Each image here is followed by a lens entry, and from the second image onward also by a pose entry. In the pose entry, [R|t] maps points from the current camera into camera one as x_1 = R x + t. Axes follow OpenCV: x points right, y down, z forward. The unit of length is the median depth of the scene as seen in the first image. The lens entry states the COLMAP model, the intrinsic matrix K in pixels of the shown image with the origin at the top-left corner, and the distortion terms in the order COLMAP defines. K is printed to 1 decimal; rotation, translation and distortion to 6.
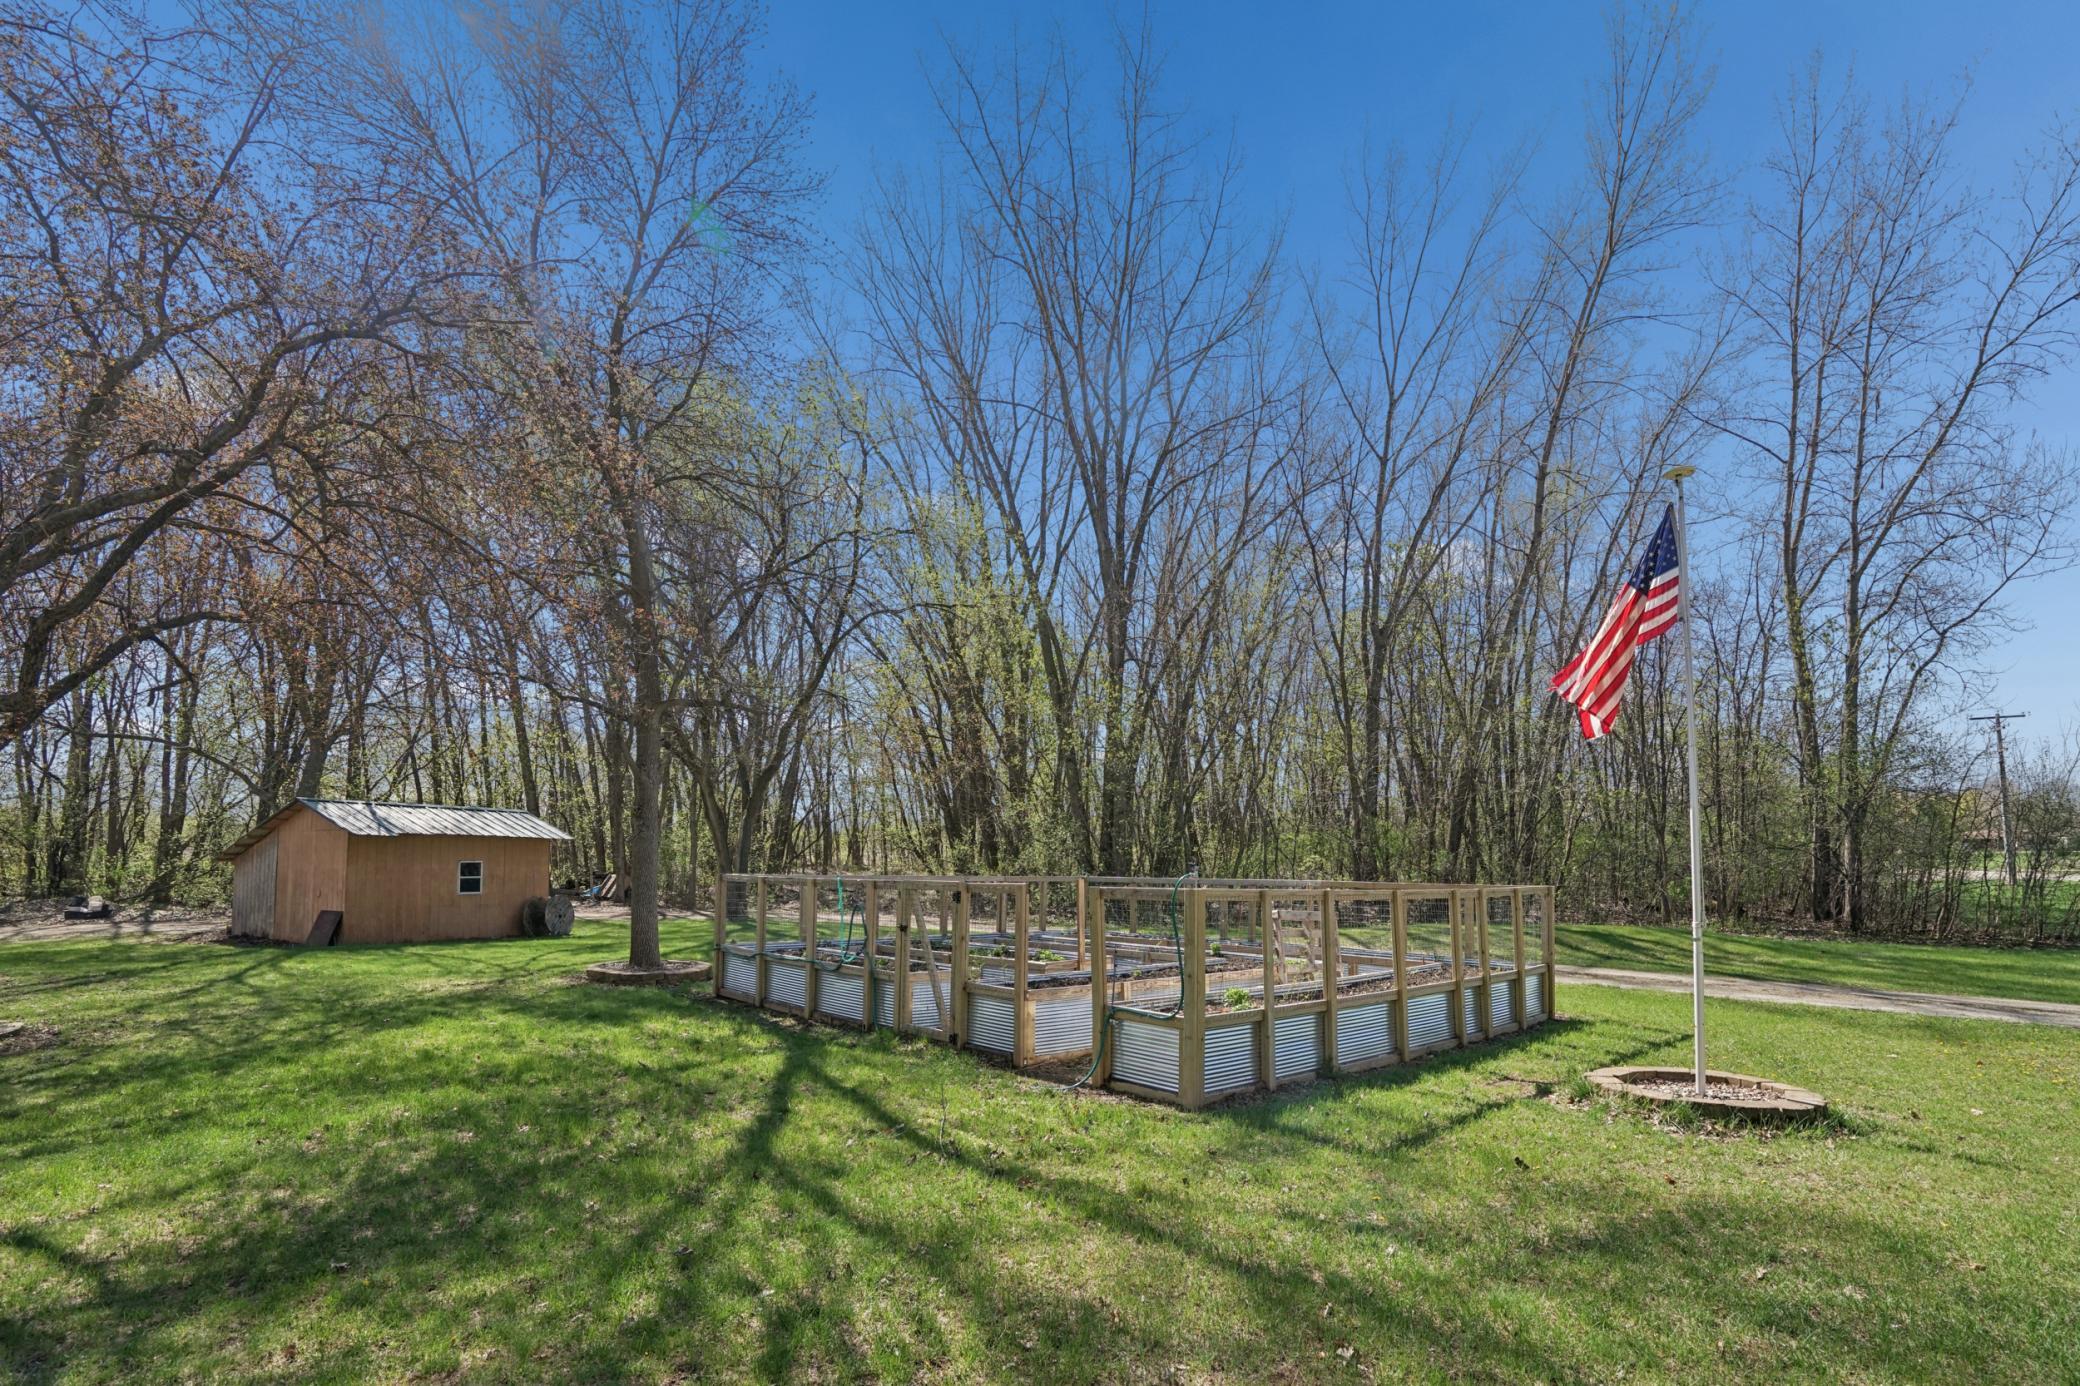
lens RADIAL K [[962.8, 0, 1041.9], [0, 962.8, 713.2], [0, 0, 1]] dist [-0.063091, 0.024485]
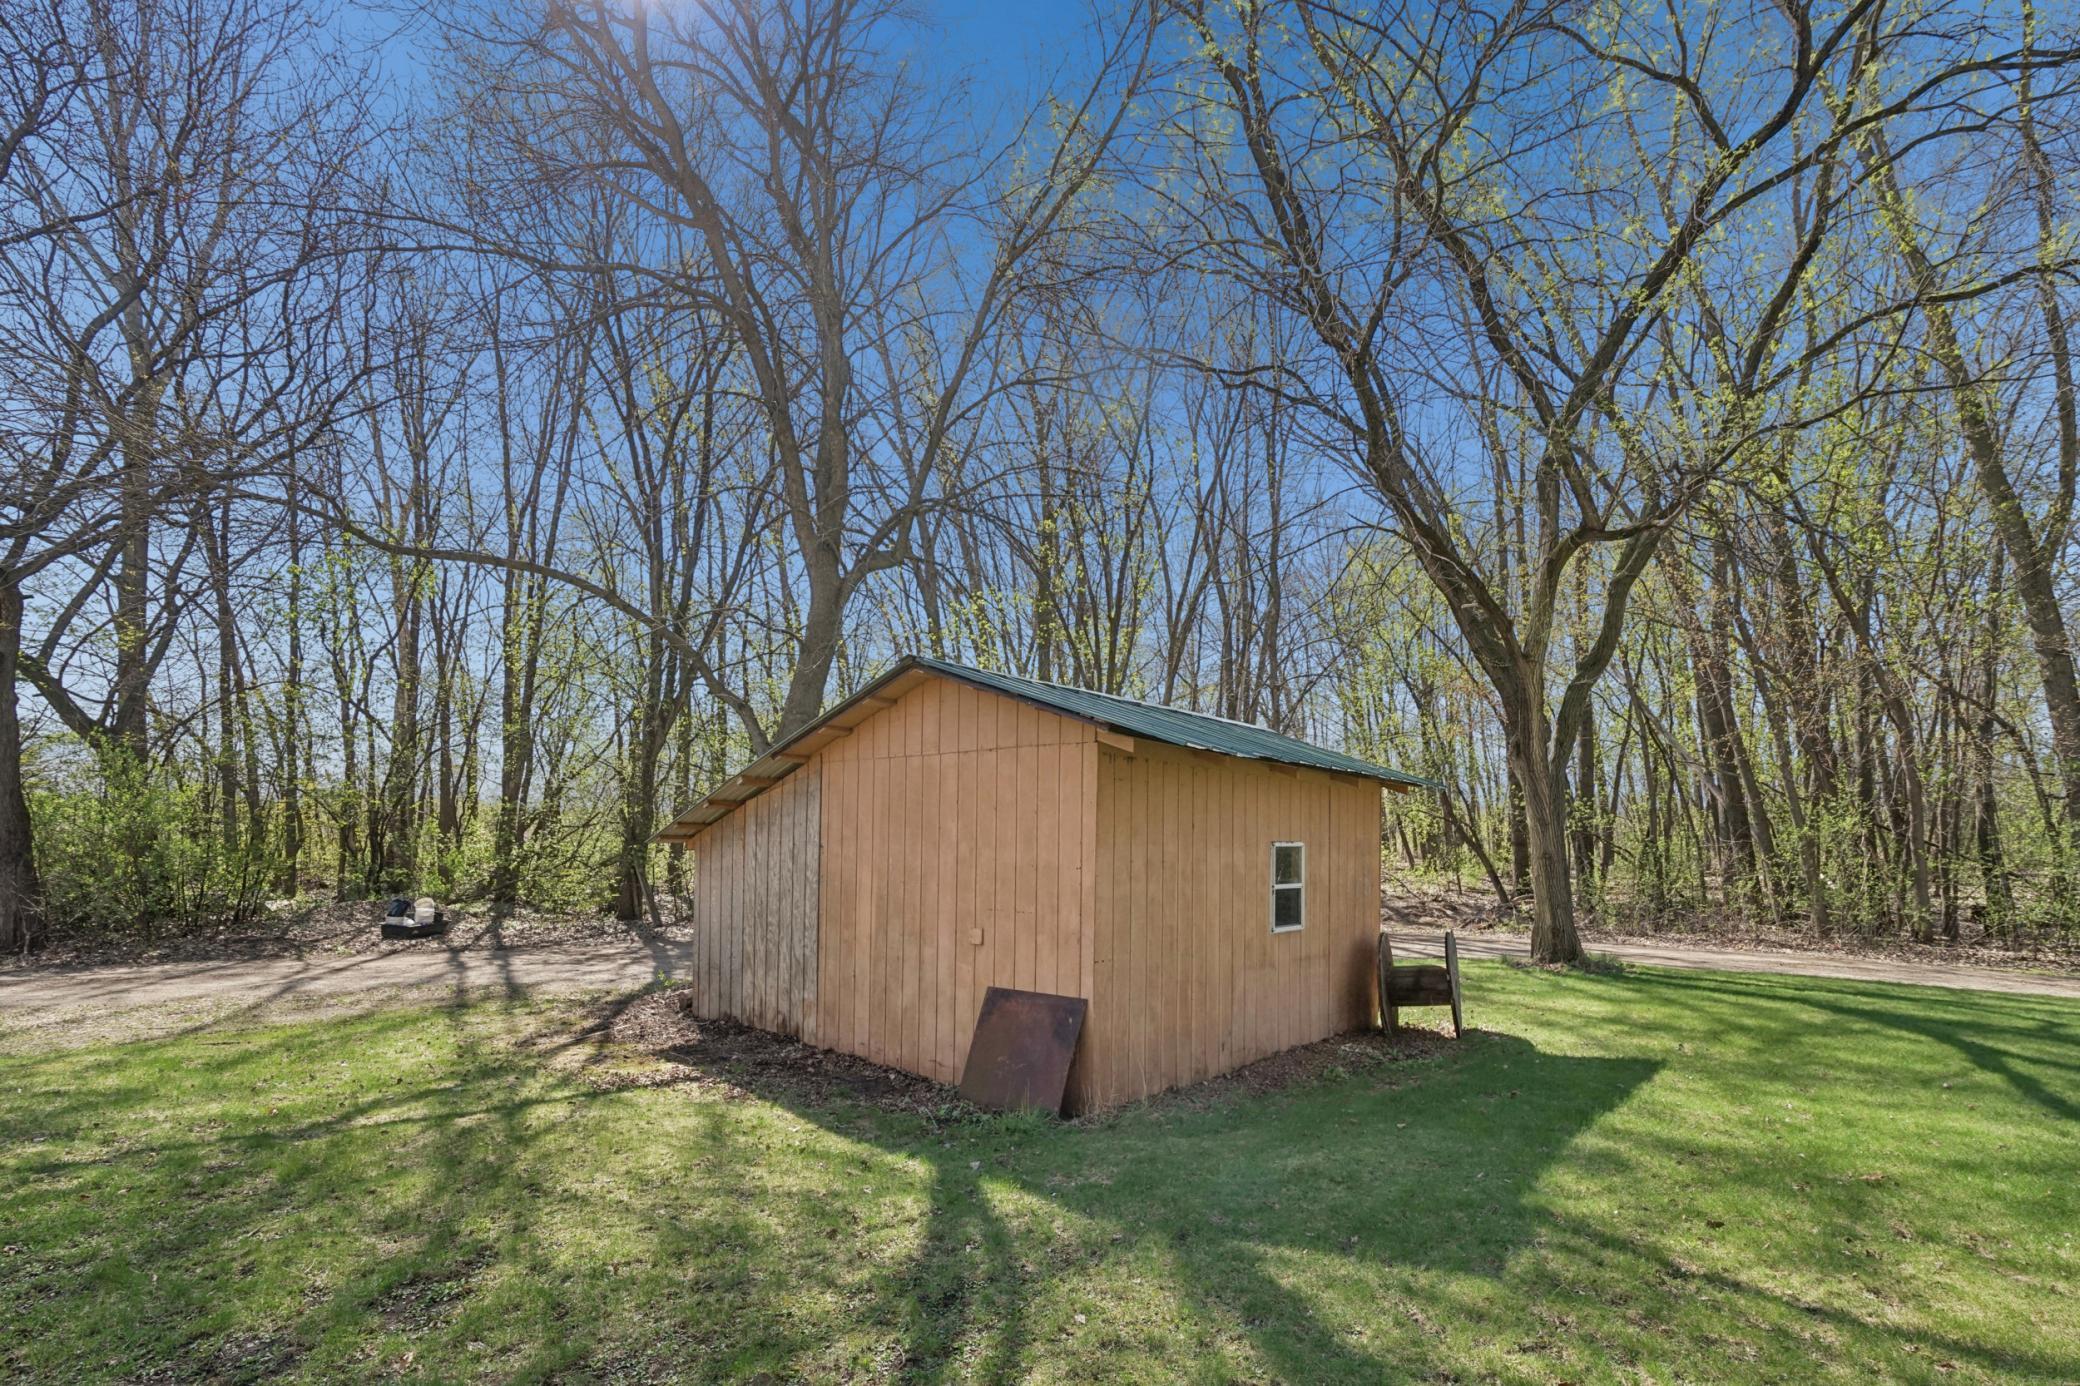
lens RADIAL K [[962.8, 0, 1041.9], [0, 962.8, 713.2], [0, 0, 1]] dist [-0.063091, 0.024485]
pose [[0.976132, -0.014894, -0.216667, -0.427623], [0.014963, 0.999887, -0.001321, 0.072471], [0.216662, -0.001953, 0.976245, 0.421868]]
